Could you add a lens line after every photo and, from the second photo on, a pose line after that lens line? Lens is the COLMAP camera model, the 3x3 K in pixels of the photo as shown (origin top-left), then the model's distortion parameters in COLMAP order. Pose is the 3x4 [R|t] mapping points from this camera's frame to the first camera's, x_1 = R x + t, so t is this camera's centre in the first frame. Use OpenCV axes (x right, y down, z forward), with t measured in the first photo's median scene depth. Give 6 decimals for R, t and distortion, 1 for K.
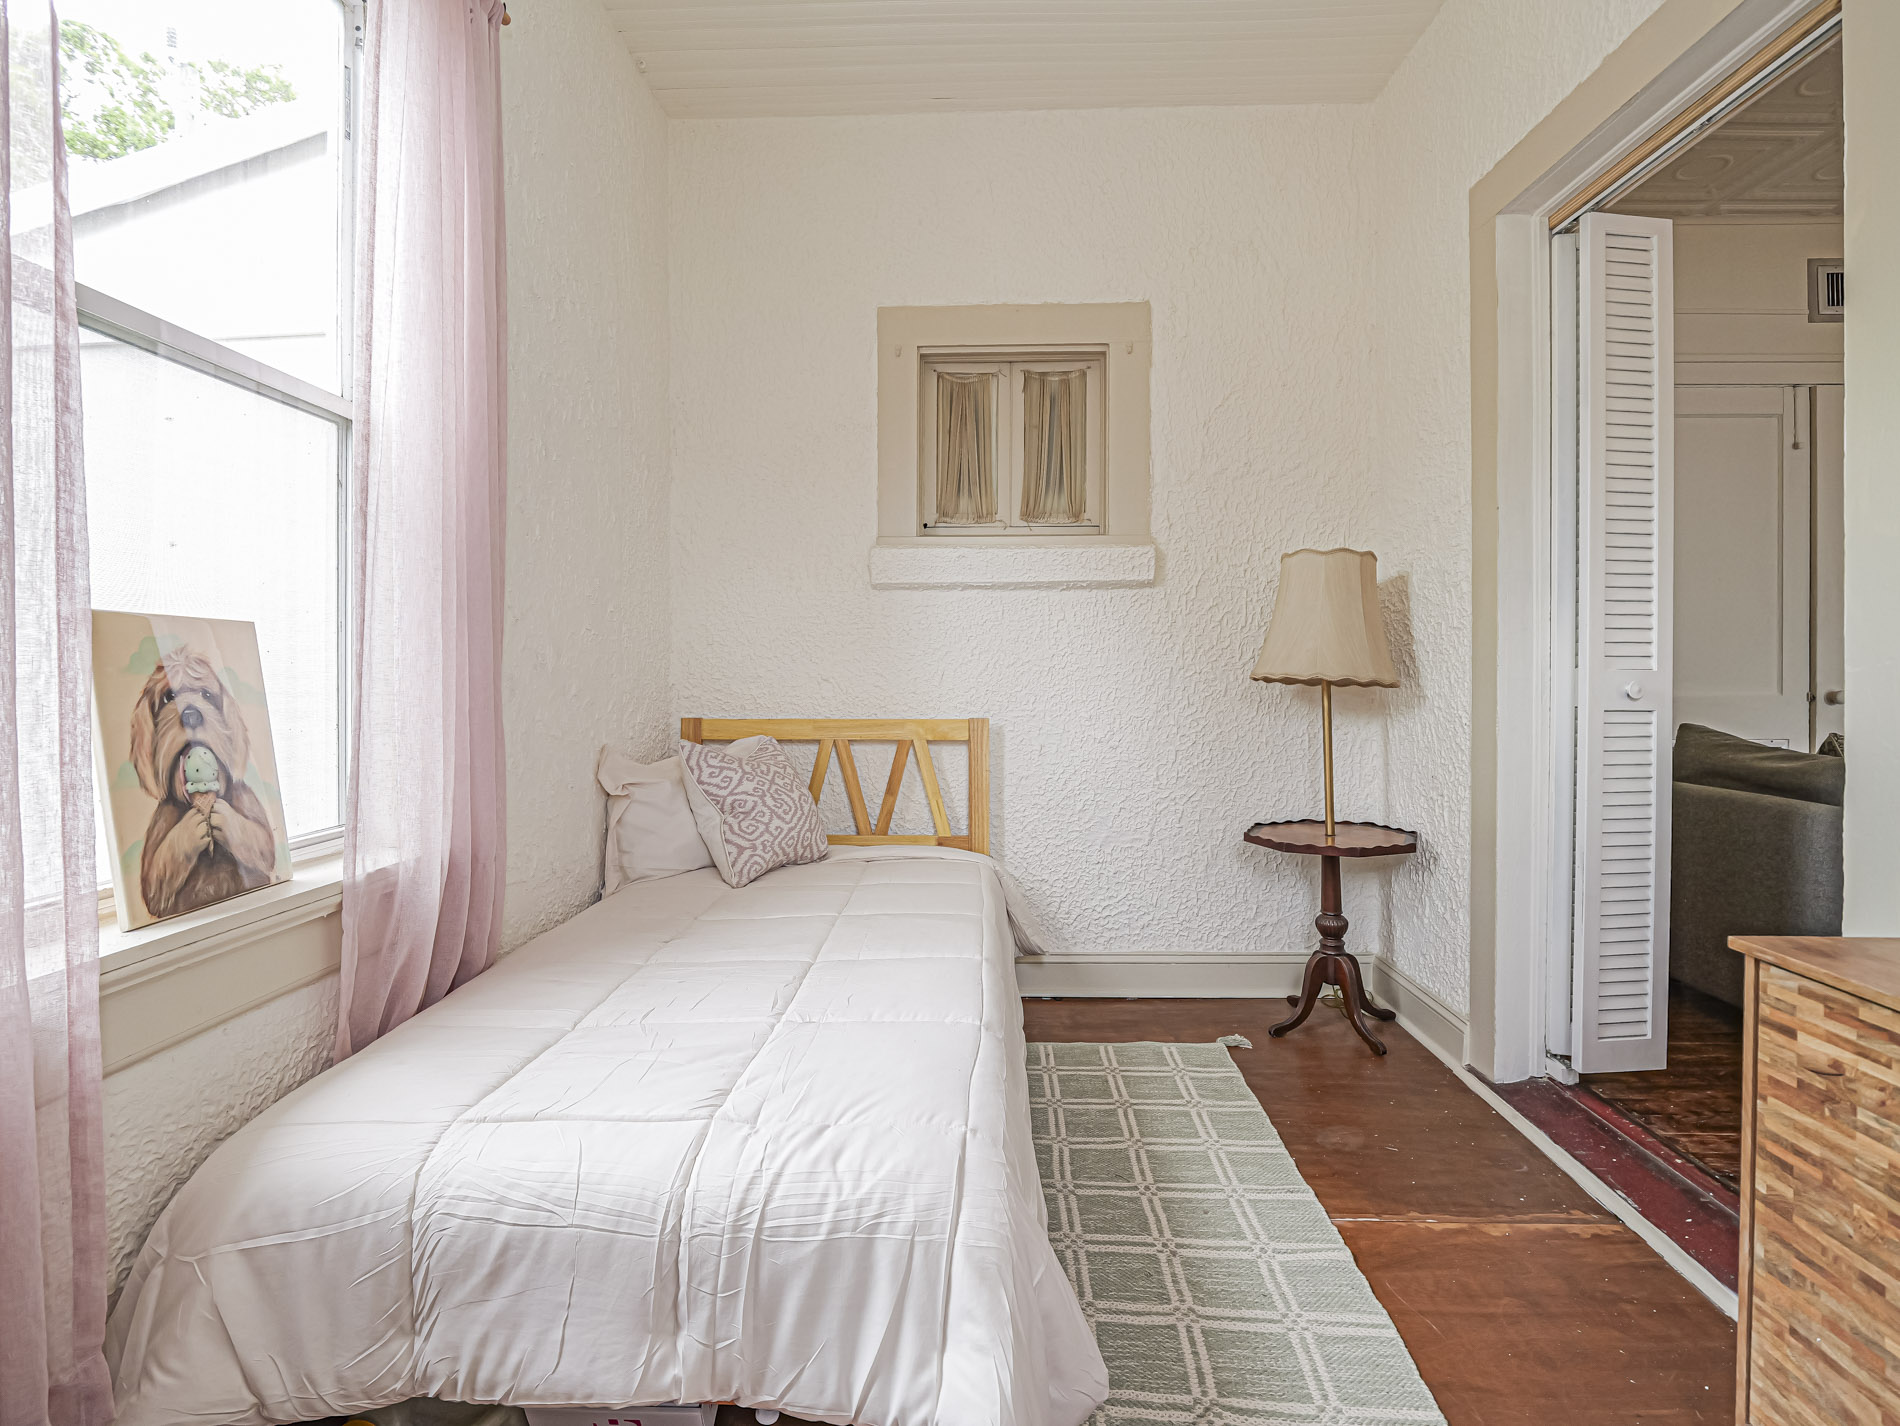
lens RADIAL K [[917.4, 0, 951.4], [0, 917.4, 706.5], [0, 0, 1]] dist [-0.008406, -0.001123]
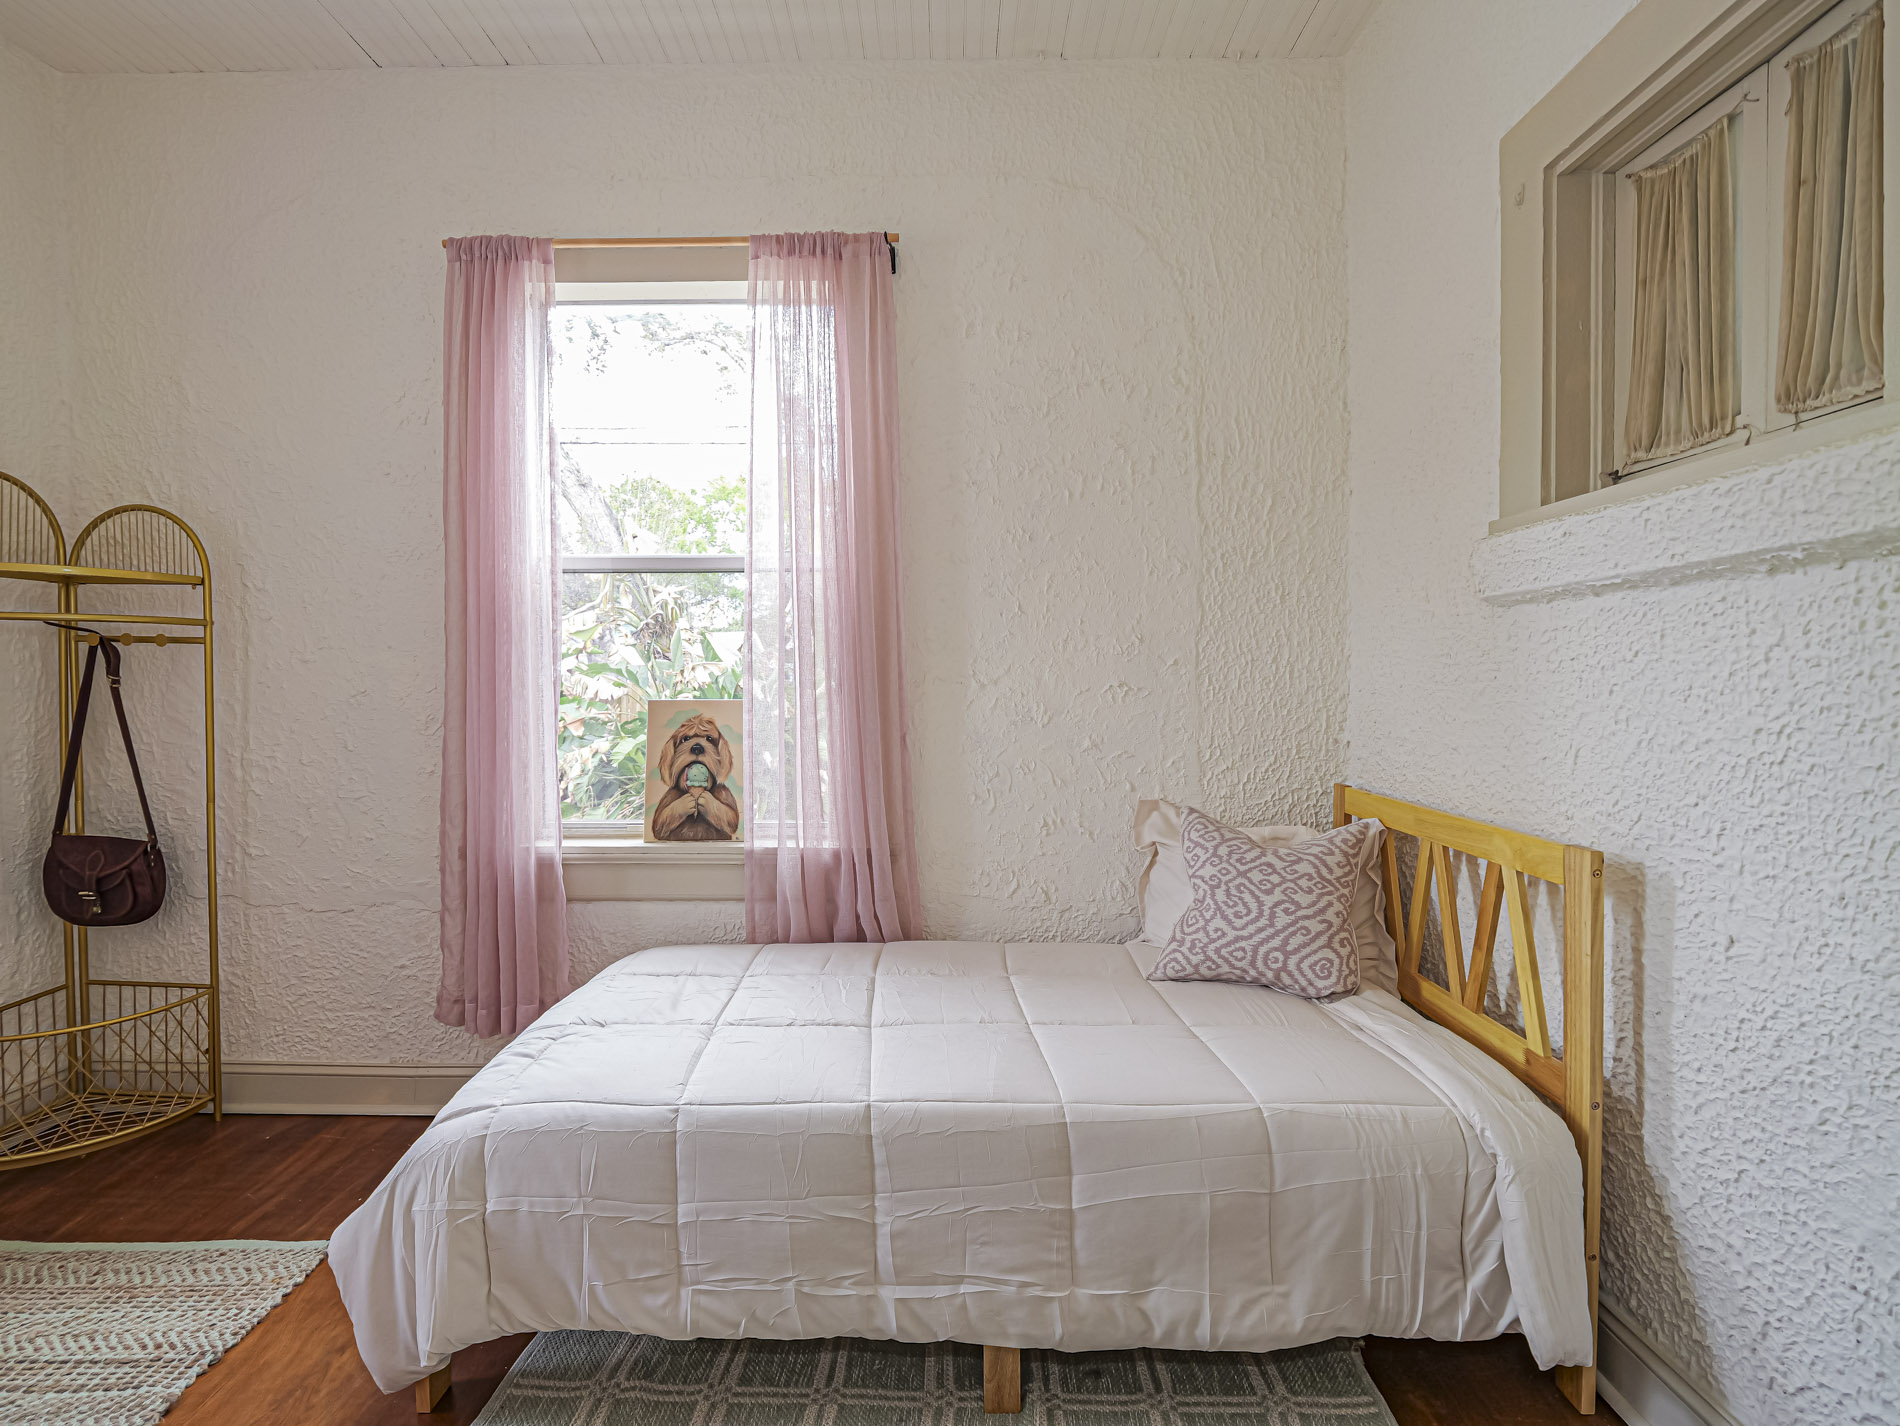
lens RADIAL K [[946.4, 0, 932.2], [0, 946.4, 712.7], [0, 0, 1]] dist [-0.014006, -0.000687]
pose [[0.008836, 0.032873, -0.999420, 1.285966], [-0.033705, 0.998901, 0.032557, -0.156710], [0.999393, 0.033398, 0.009934, 1.492655]]
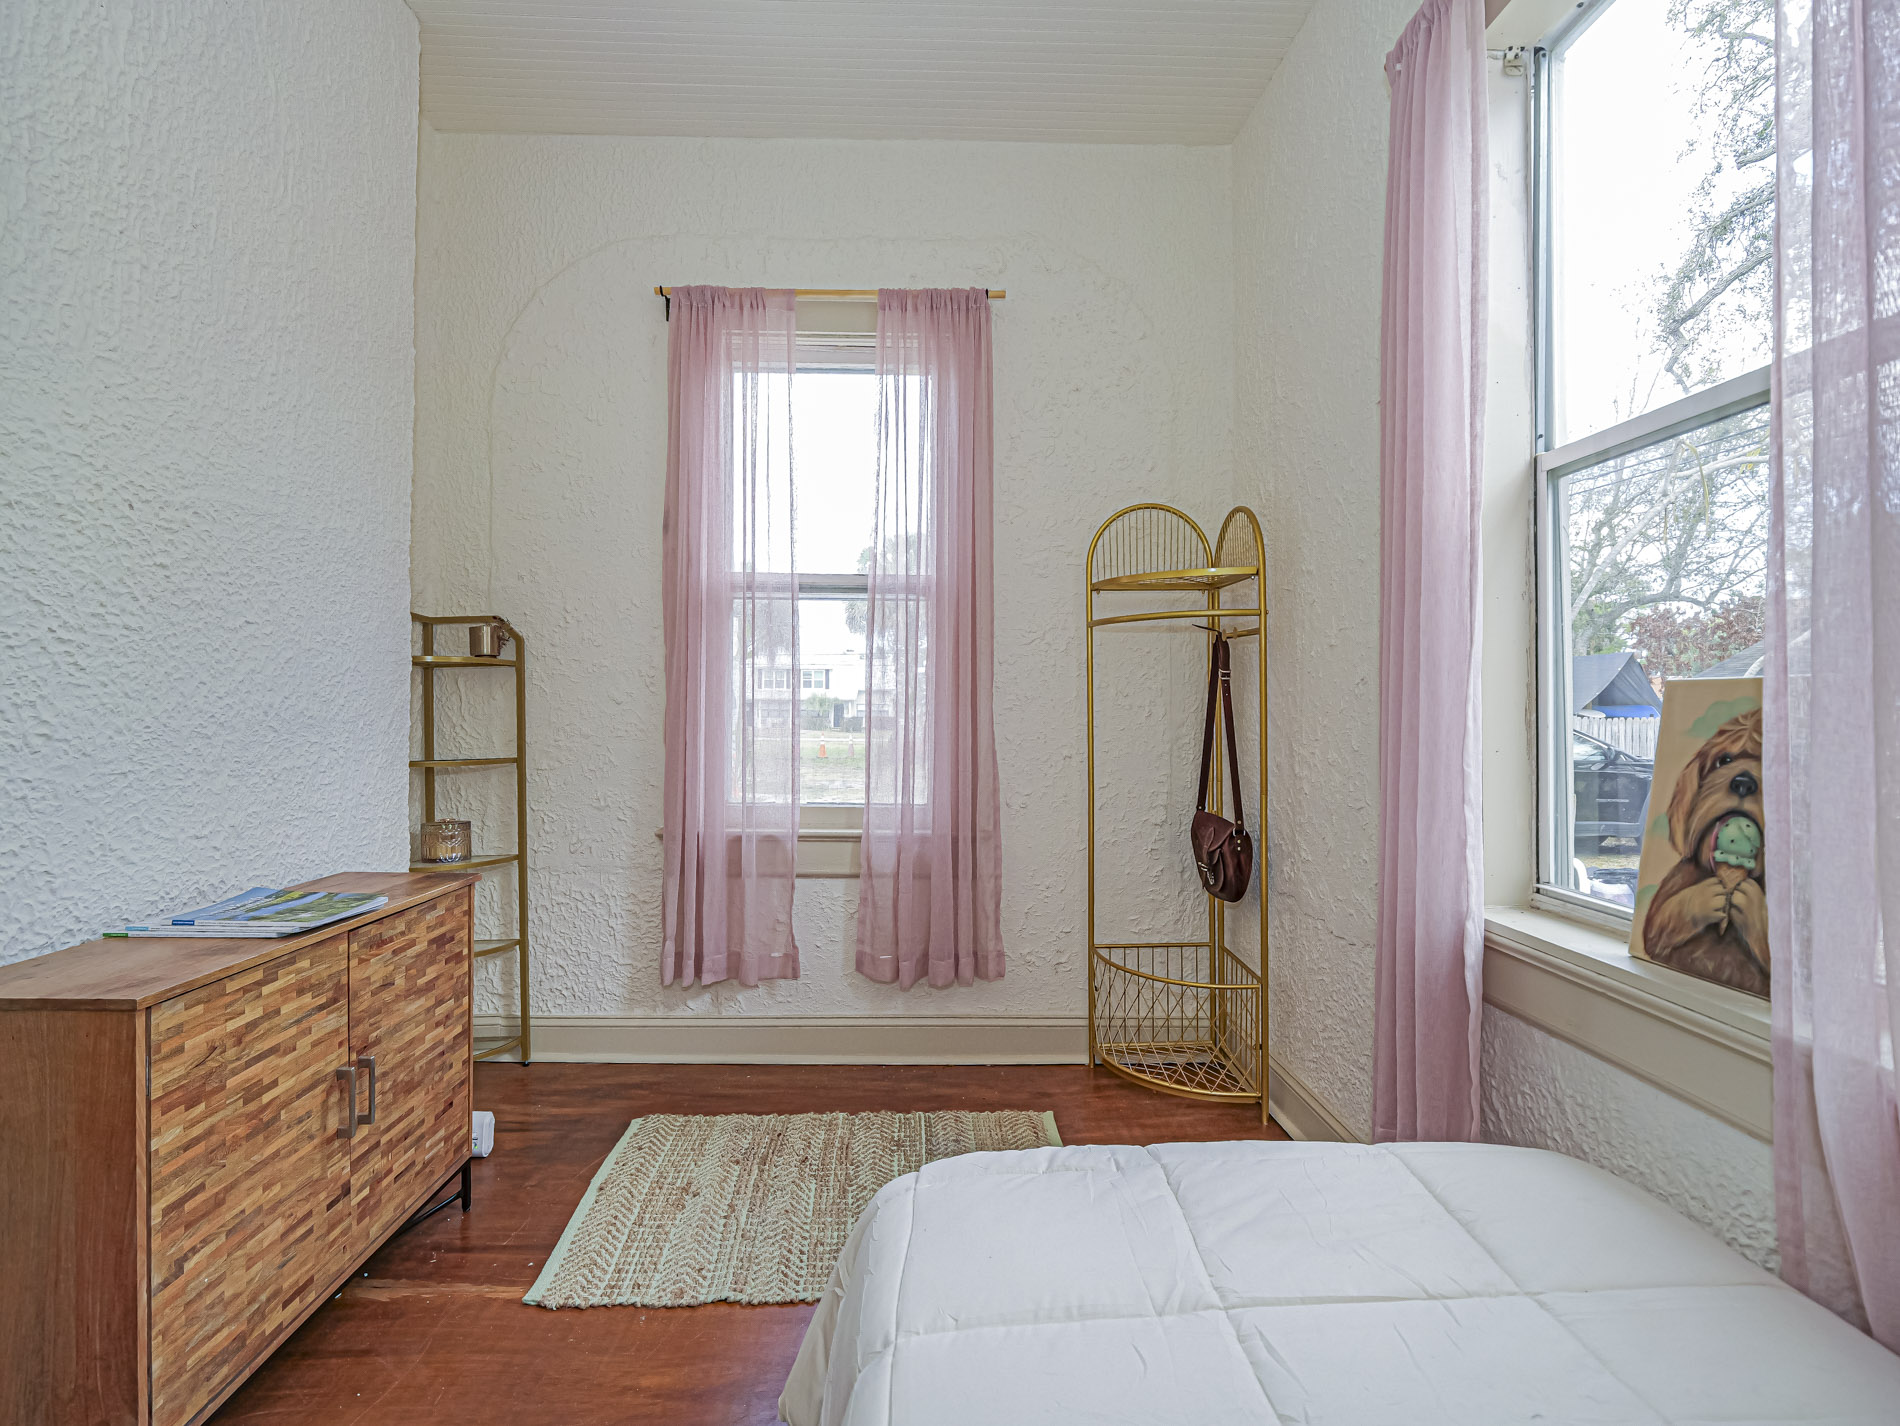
lens RADIAL K [[946.4, 0, 932.2], [0, 946.4, 712.7], [0, 0, 1]] dist [-0.014006, -0.000687]
pose [[-0.998450, -0.003935, -0.055517, 0.051666], [-0.006422, 0.998980, 0.044694, -0.099398], [0.055285, 0.044981, -0.997457, 1.894180]]
